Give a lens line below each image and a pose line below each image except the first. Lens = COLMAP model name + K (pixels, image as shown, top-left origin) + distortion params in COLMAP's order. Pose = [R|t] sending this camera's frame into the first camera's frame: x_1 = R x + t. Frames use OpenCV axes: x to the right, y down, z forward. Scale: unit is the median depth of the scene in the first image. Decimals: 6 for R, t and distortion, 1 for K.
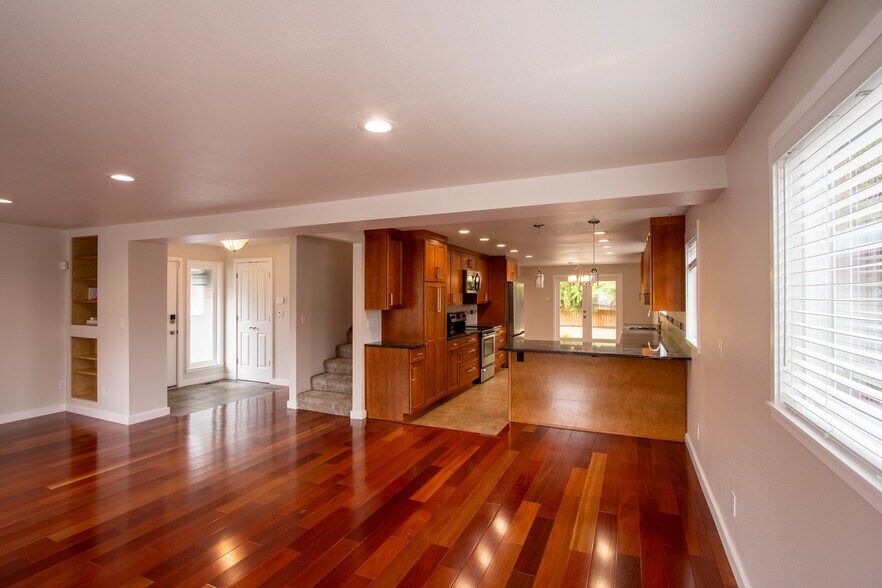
lens RADIAL K [[419.3, 0, 445.8], [0, 419.3, 293.0], [0, 0, 1]] dist [-0.002869, -0.000120]
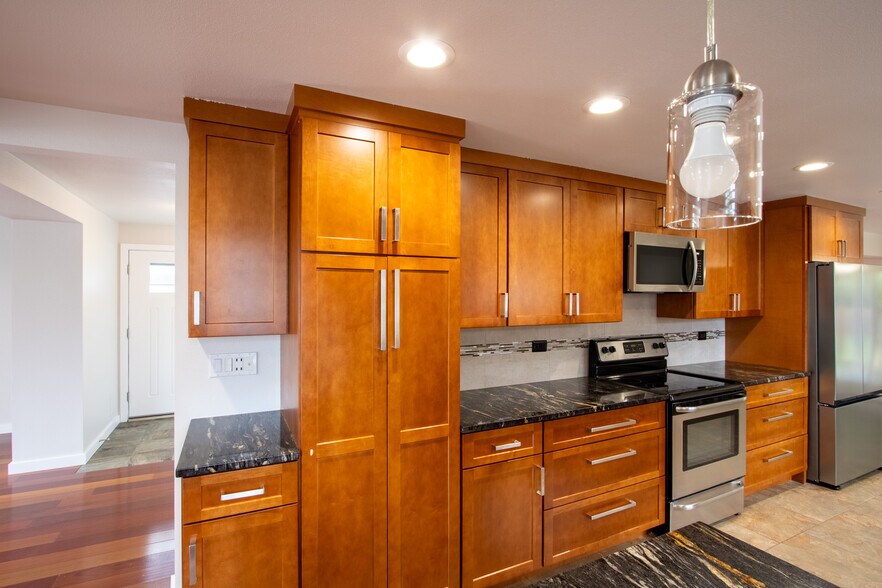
lens RADIAL K [[419.3, 0, 445.8], [0, 419.3, 293.0], [0, 0, 1]] dist [-0.002869, -0.000120]
pose [[0.772565, 0.005070, -0.634916, 0.143338], [-0.004751, 0.999986, 0.002204, 0.002280], [0.634918, 0.001313, 0.772578, 0.531550]]
